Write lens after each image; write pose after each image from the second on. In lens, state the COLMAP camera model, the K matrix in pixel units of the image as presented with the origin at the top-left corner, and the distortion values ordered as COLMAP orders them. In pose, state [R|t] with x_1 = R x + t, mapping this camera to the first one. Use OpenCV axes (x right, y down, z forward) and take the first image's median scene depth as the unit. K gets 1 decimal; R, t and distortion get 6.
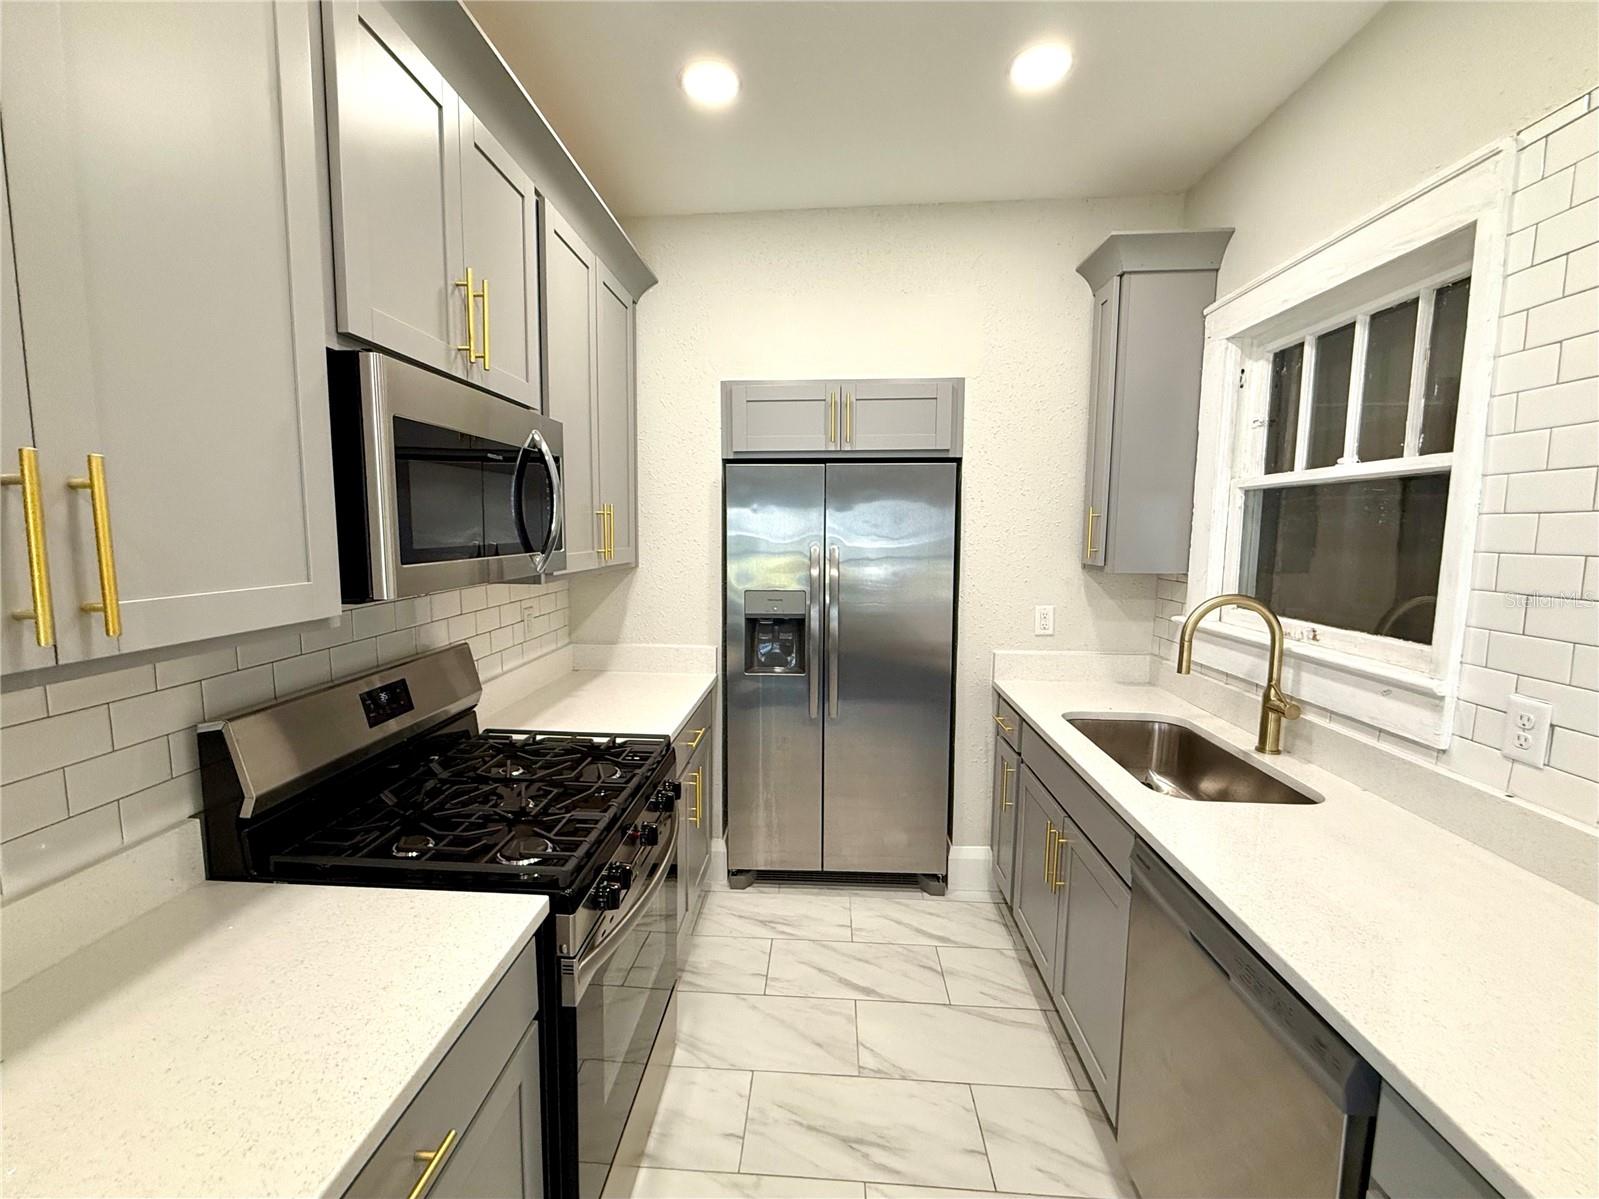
lens RADIAL K [[637.0, 0, 799.5], [0, 637.0, 598.8], [0, 0, 1]] dist [-0.004571, 0.000169]
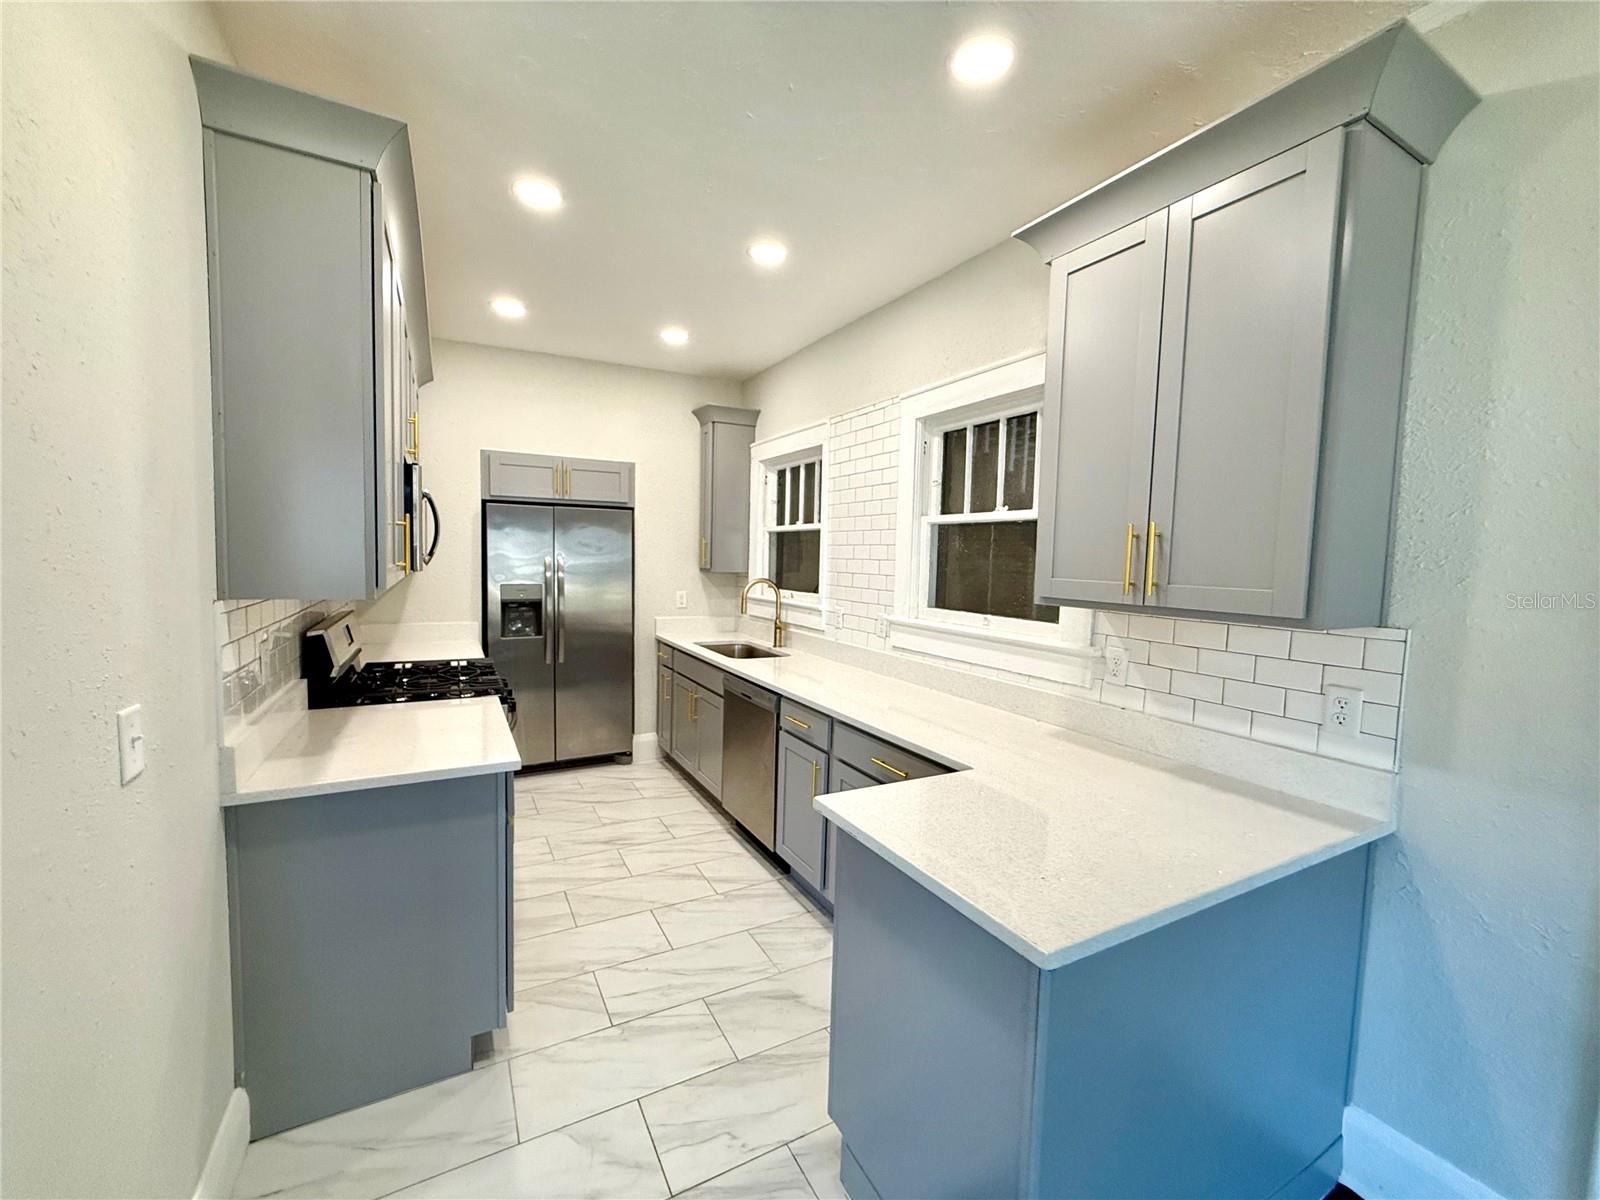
lens RADIAL K [[637.4, 0, 785.0], [0, 637.4, 591.0], [0, 0, 1]] dist [-0.004571, 0.000169]
pose [[0.852054, -0.013545, 0.523278, -0.366001], [0.038721, 0.998557, -0.037202, 0.104226], [-0.522020, 0.051960, 0.851349, -0.816729]]
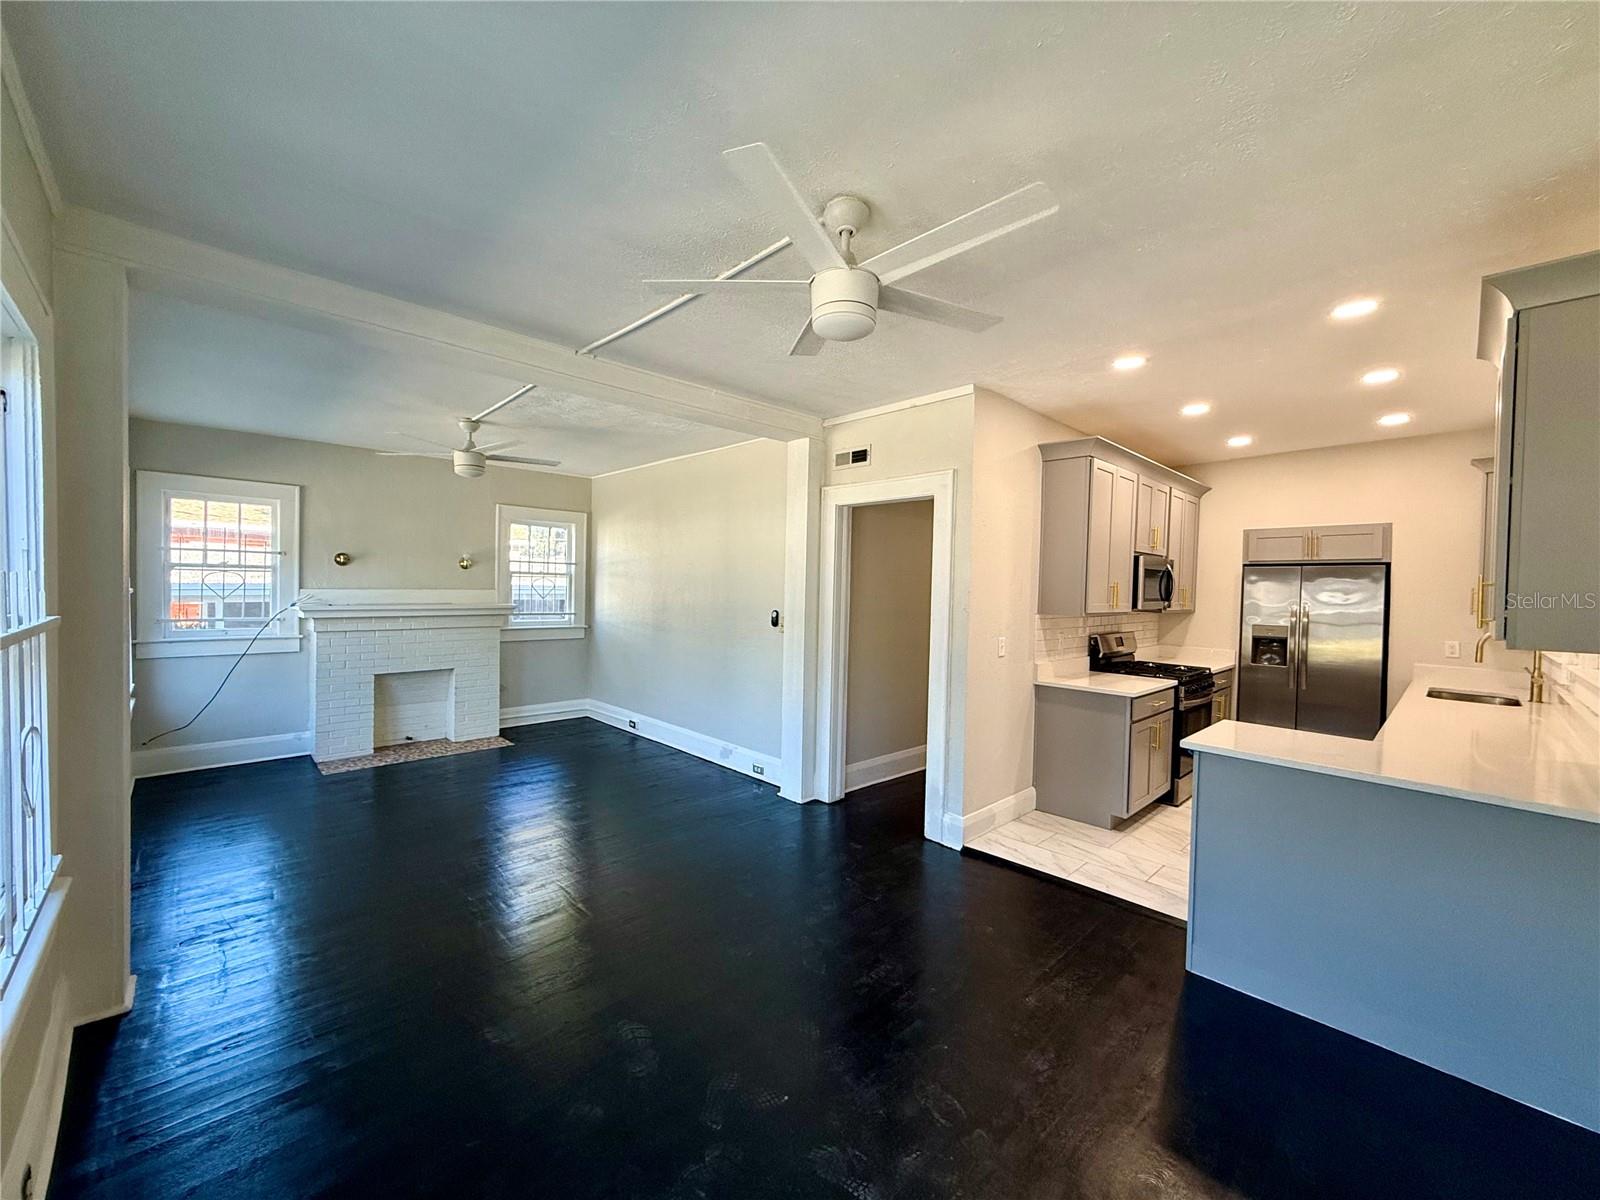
lens RADIAL K [[637.4, 0, 775.3], [0, 637.4, 600.1], [0, 0, 1]] dist [-0.004571, 0.000169]
pose [[0.709199, 0.023858, -0.704604, 0.338712], [-0.095835, 0.993413, -0.062823, 0.231445], [0.698464, 0.112080, 0.706814, -1.981901]]
